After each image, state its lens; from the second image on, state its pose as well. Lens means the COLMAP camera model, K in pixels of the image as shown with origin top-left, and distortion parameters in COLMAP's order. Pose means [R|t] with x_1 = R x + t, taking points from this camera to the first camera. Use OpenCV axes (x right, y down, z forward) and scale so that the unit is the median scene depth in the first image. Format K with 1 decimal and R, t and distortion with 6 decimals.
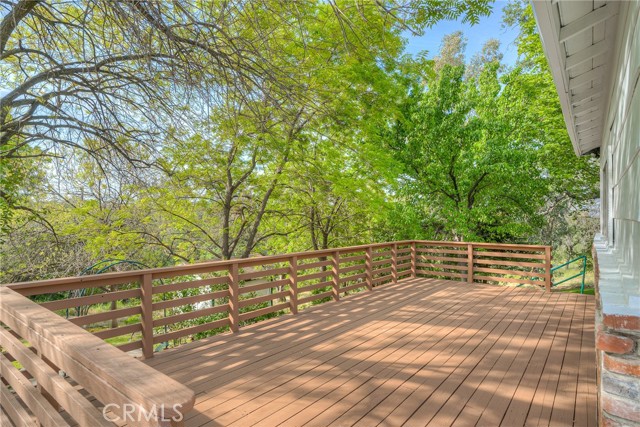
lens RADIAL K [[353.7, 0, 319.7], [0, 353.7, 219.9], [0, 0, 1]] dist [0.000211, 0.000172]
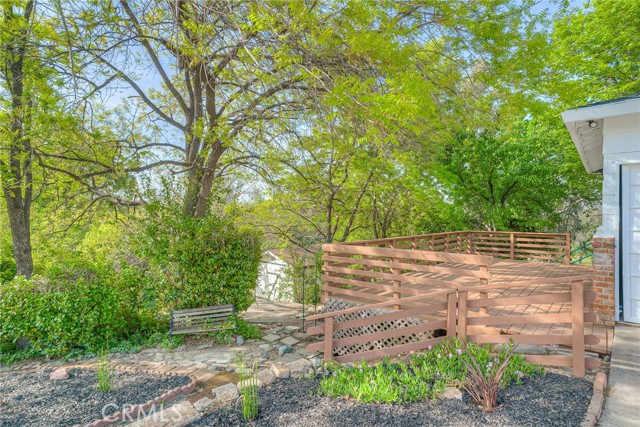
lens RADIAL K [[334.6, 0, 320.0], [0, 334.6, 213.5], [0, 0, 1]] dist [-0.000874, -0.000284]
pose [[0.998657, 0.007502, -0.051268, -0.192351], [-0.007878, 0.999944, -0.007136, 0.002013], [0.051212, 0.007530, 0.998659, -0.271625]]
